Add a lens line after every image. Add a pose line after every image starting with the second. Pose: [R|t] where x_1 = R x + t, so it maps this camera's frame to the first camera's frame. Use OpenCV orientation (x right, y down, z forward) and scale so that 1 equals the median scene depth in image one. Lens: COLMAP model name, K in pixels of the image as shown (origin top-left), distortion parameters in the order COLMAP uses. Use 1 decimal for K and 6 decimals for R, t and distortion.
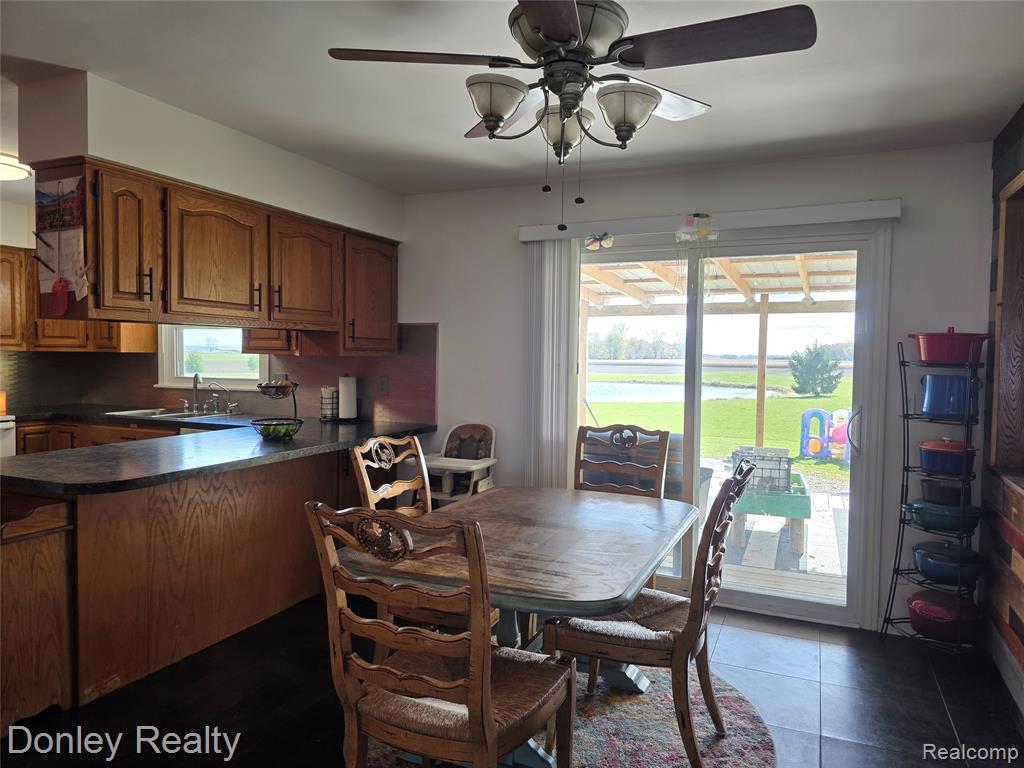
lens RADIAL K [[690.5, 0, 510.4], [0, 690.5, 387.2], [0, 0, 1]] dist [0.064398, -0.059392]
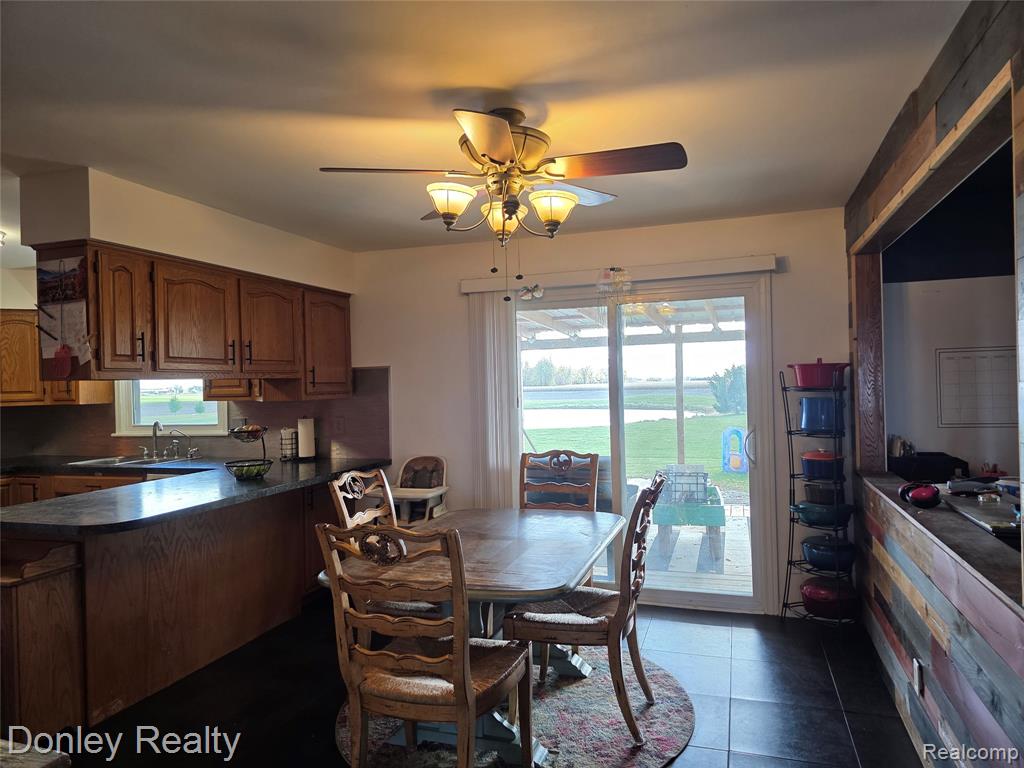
lens RADIAL K [[690.5, 0, 510.4], [0, 690.5, 387.2], [0, 0, 1]] dist [0.064398, -0.059392]
pose [[0.994357, -0.038615, 0.098805, -0.029616], [0.042761, 0.998276, -0.040194, -0.008767], [-0.097082, 0.044193, 0.994295, -0.151580]]
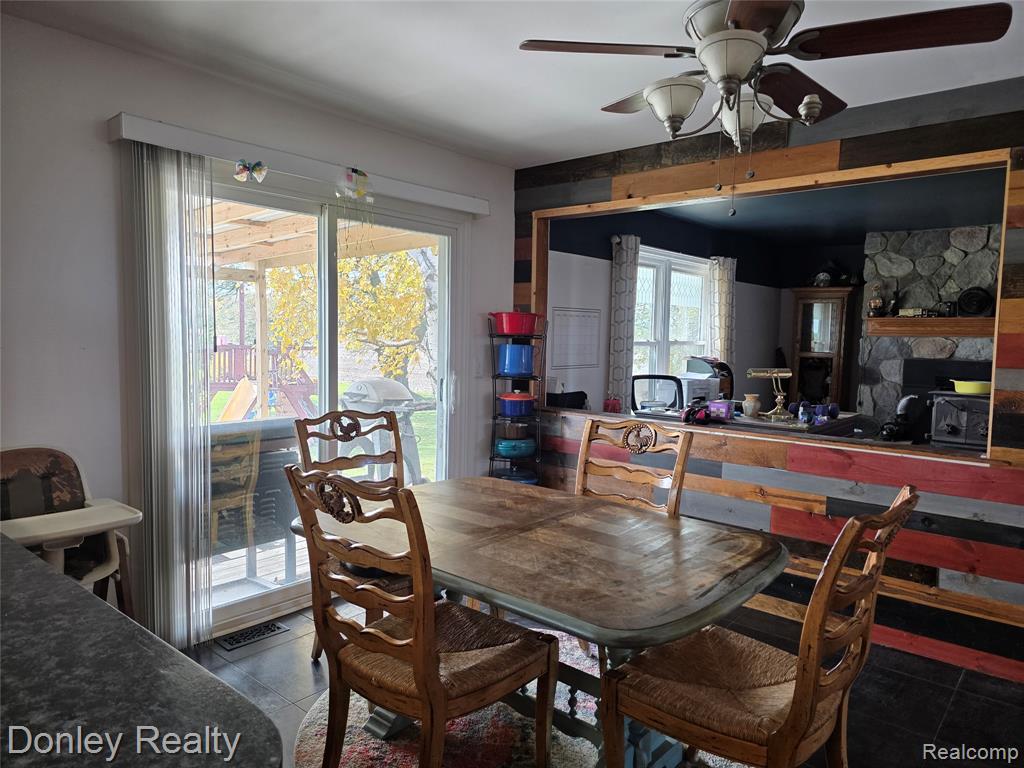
lens RADIAL K [[690.5, 0, 510.4], [0, 690.5, 387.2], [0, 0, 1]] dist [0.064398, -0.059392]
pose [[0.285638, -0.083035, 0.954734, -0.588439], [0.030105, 0.996525, 0.077663, -0.034399], [-0.957865, 0.006559, 0.287145, 0.583822]]
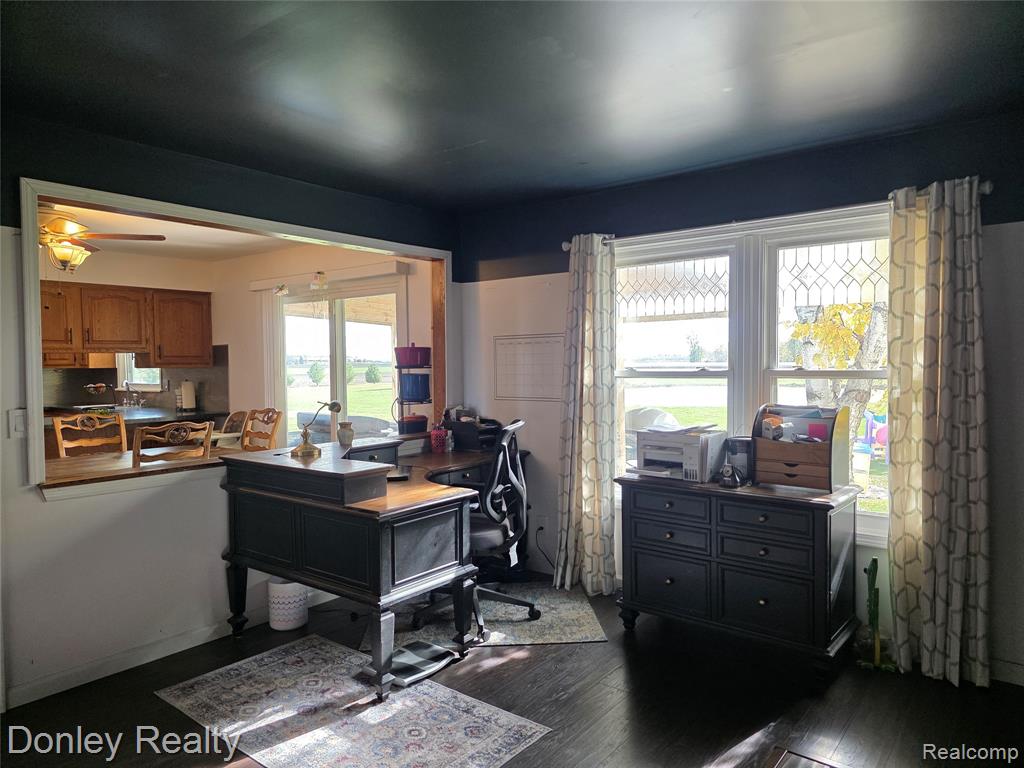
lens RADIAL K [[690.5, 0, 510.4], [0, 690.5, 387.2], [0, 0, 1]] dist [0.064398, -0.059392]
pose [[0.965029, -0.013255, -0.261806, 1.144250], [0.010617, 0.999878, -0.011491, 0.031456], [0.261927, 0.008309, 0.965052, -0.401530]]
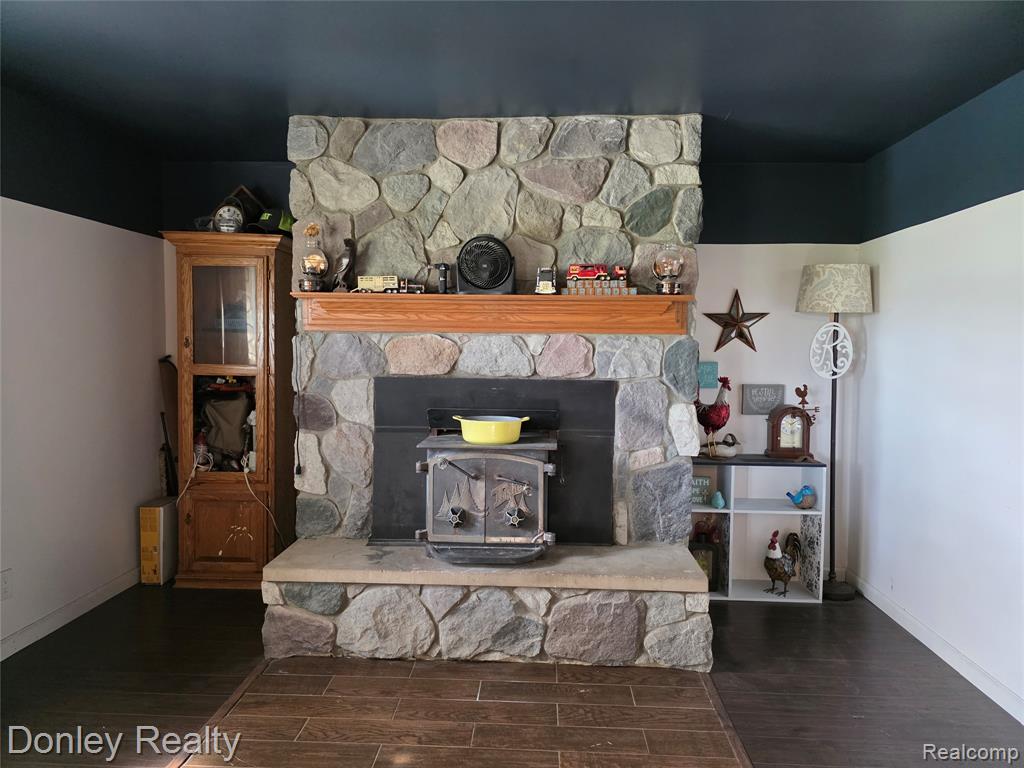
lens RADIAL K [[690.5, 0, 510.4], [0, 690.5, 387.2], [0, 0, 1]] dist [0.064398, -0.059392]
pose [[-0.357320, -0.079485, 0.930594, 0.598008], [0.027002, 0.995076, 0.095361, -0.001880], [-0.933592, 0.059202, -0.353415, 0.264209]]
